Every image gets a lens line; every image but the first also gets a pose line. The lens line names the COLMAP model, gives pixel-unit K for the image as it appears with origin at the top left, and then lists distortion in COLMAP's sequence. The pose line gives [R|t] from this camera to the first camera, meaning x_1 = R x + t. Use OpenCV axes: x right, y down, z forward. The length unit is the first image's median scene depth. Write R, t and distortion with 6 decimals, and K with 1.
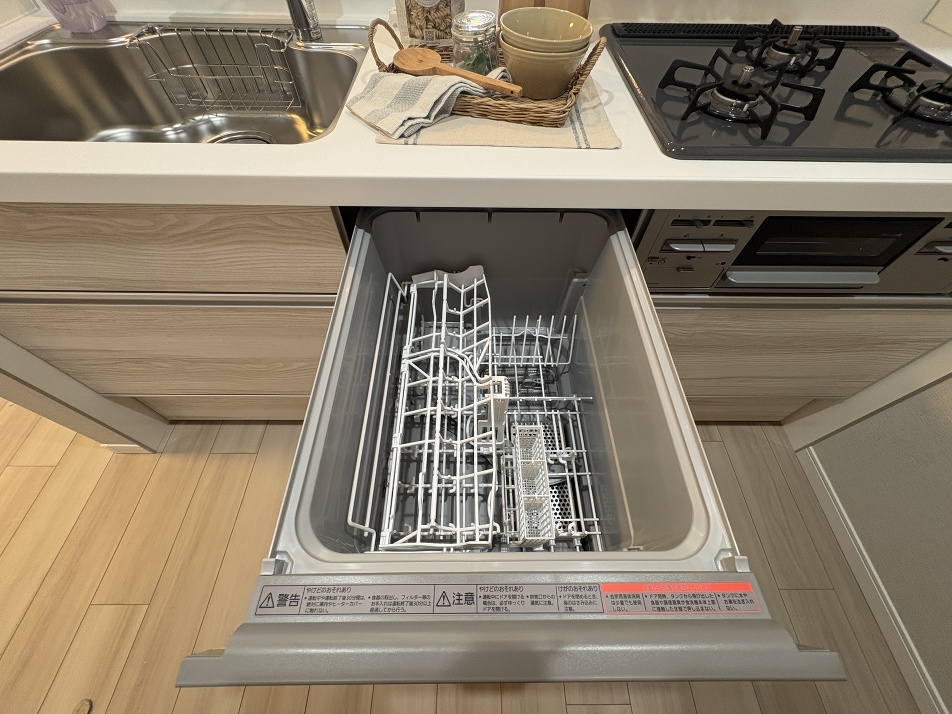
lens RADIAL K [[384.5, 0, 476.0], [0, 384.5, 357.0], [0, 0, 1]] dist [-0.000963, -0.000382]
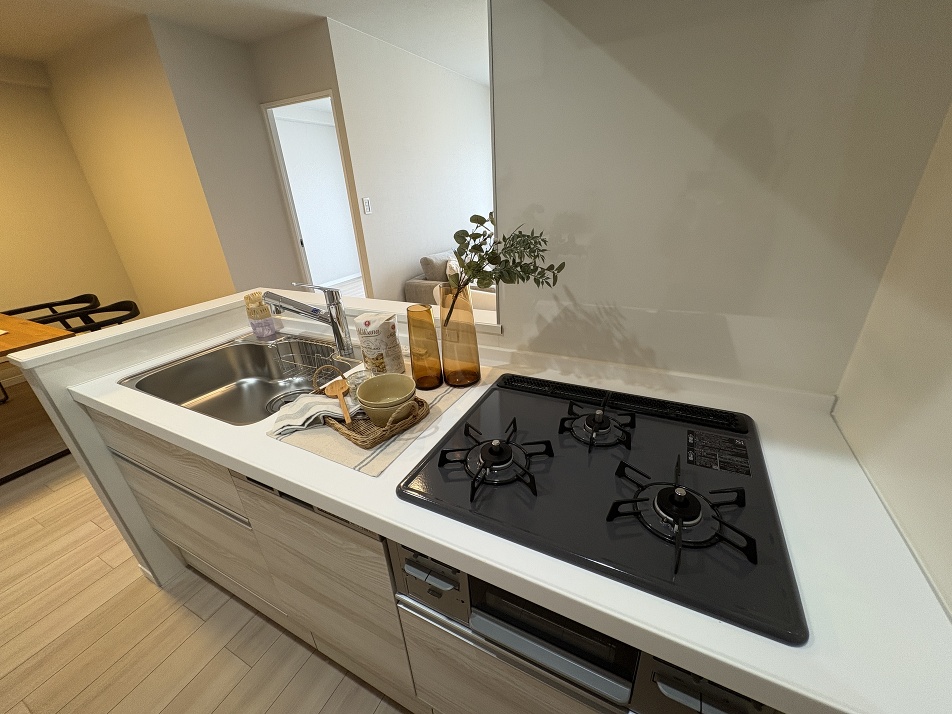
lens RADIAL K [[384.5, 0, 476.0], [0, 384.5, 357.0], [0, 0, 1]] dist [-0.000963, -0.000382]
pose [[0.883094, 0.128919, -0.451137, 0.786312], [-0.341899, 0.835297, -0.430563, -0.268545], [0.321326, 0.534471, 0.781723, -0.122423]]
